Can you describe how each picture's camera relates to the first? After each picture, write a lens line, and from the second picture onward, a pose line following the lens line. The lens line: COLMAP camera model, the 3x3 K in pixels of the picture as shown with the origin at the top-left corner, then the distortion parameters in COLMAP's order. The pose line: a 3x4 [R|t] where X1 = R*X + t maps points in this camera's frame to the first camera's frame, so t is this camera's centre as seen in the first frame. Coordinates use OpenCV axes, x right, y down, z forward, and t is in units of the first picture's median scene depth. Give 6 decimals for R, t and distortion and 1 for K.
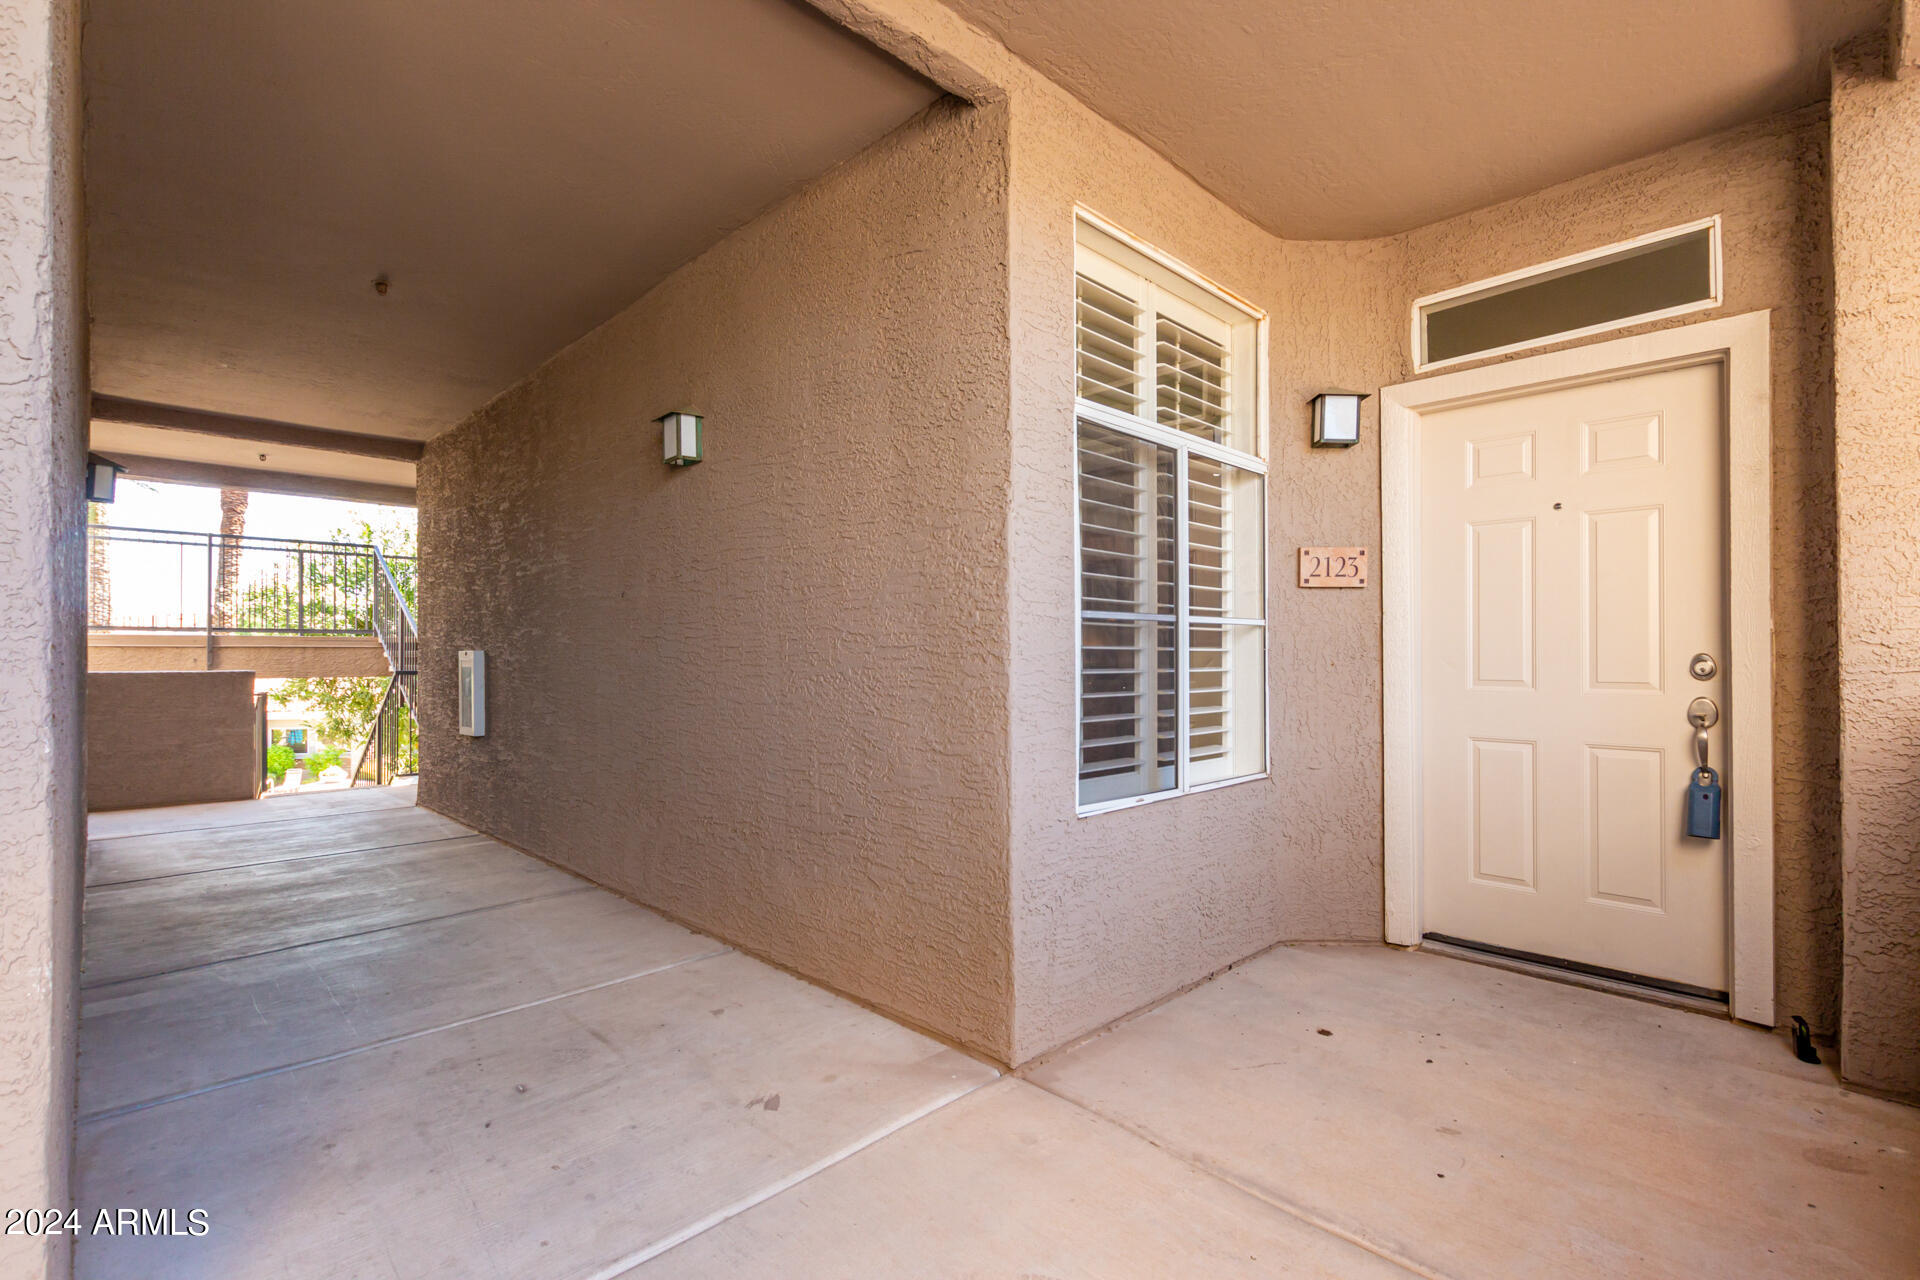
lens RADIAL K [[873.5, 0, 964.1], [0, 873.5, 648.3], [0, 0, 1]] dist [0.008097, -0.003055]
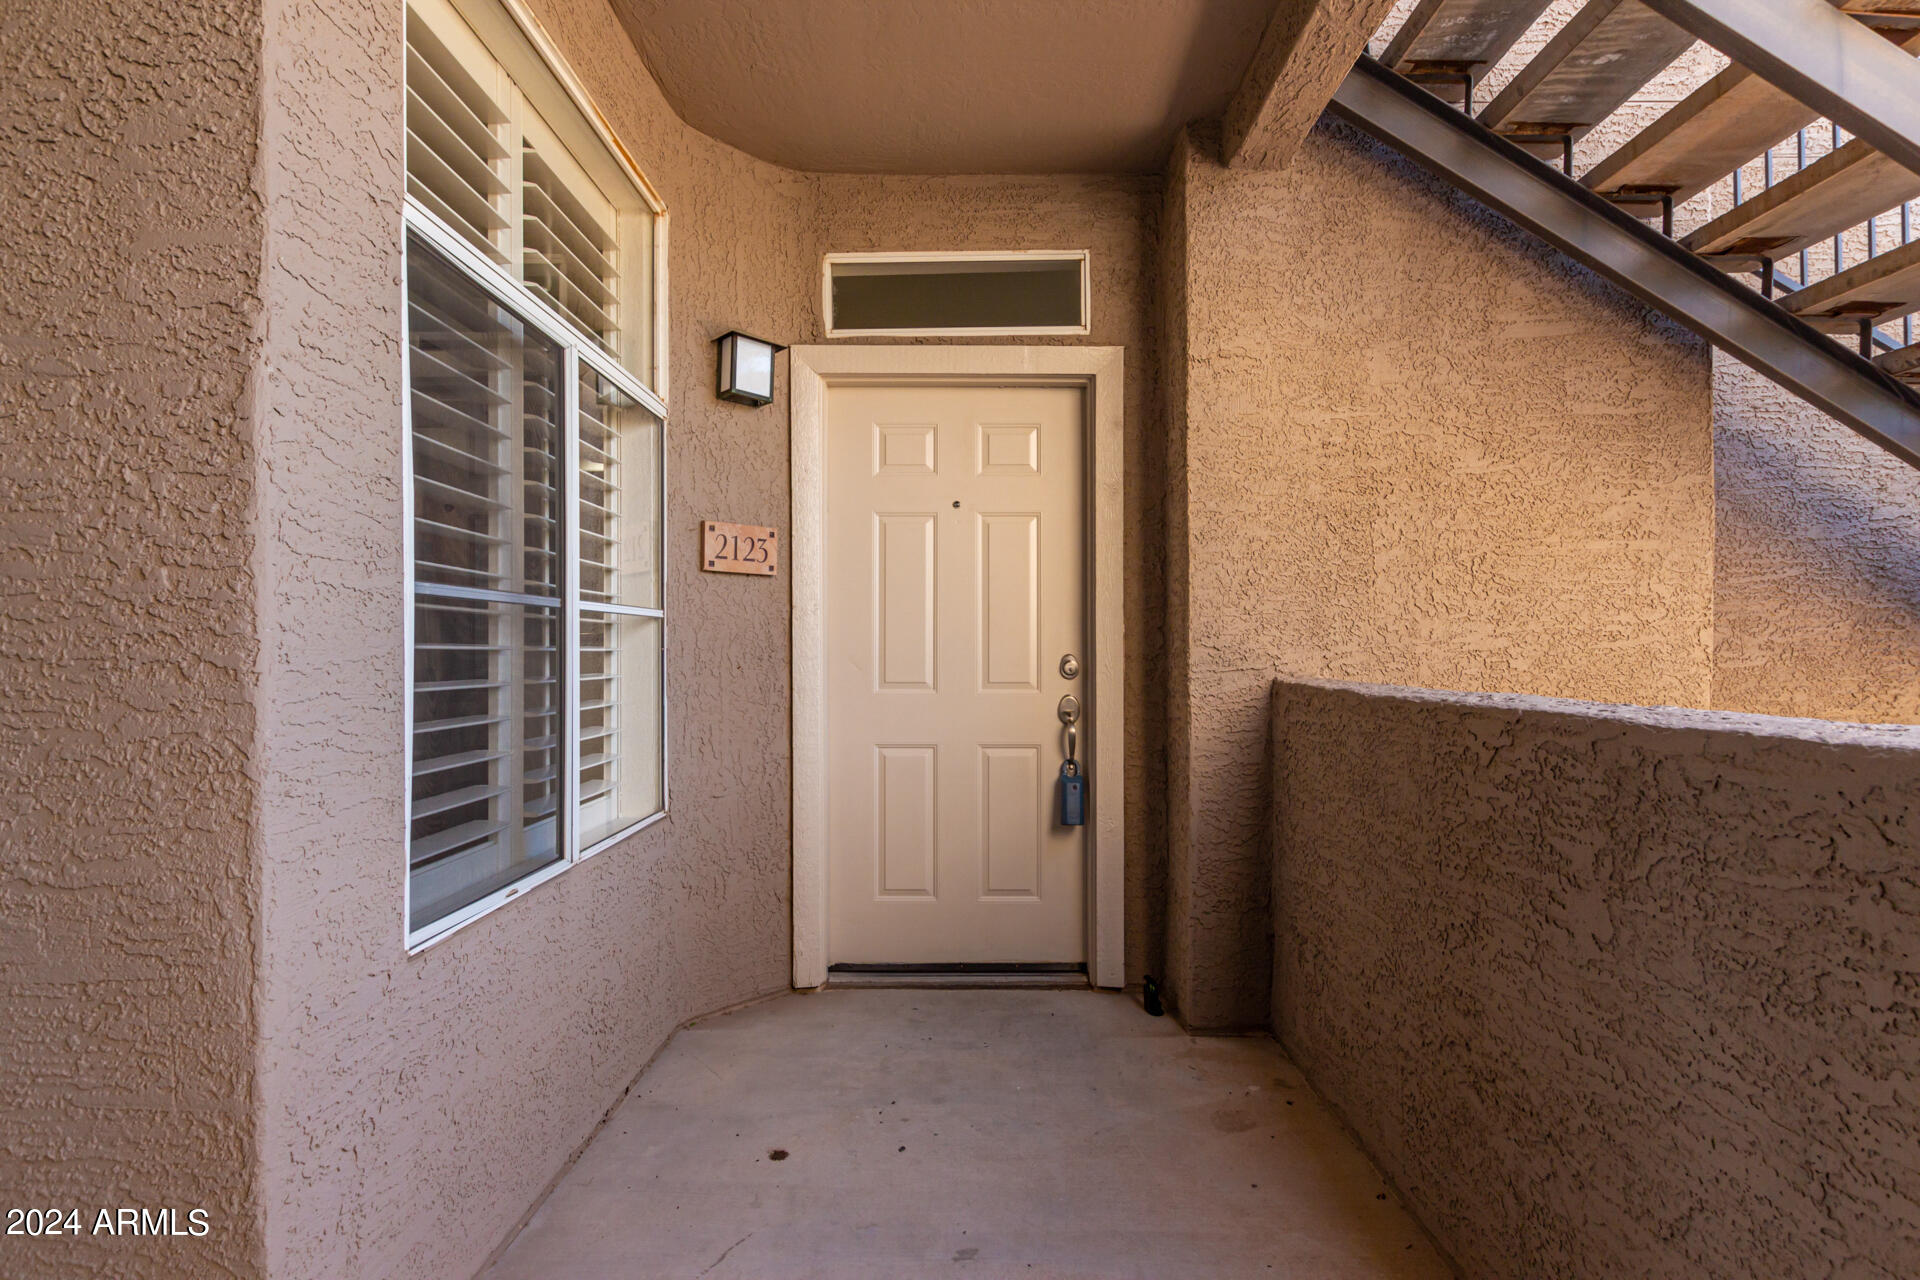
lens RADIAL K [[873.5, 0, 964.1], [0, 873.5, 648.3], [0, 0, 1]] dist [0.008097, -0.003055]
pose [[0.707803, 0.002350, 0.706406, -0.010902], [-0.006013, 0.999978, 0.002699, -0.003500], [-0.706384, -0.006158, 0.707802, 0.322693]]
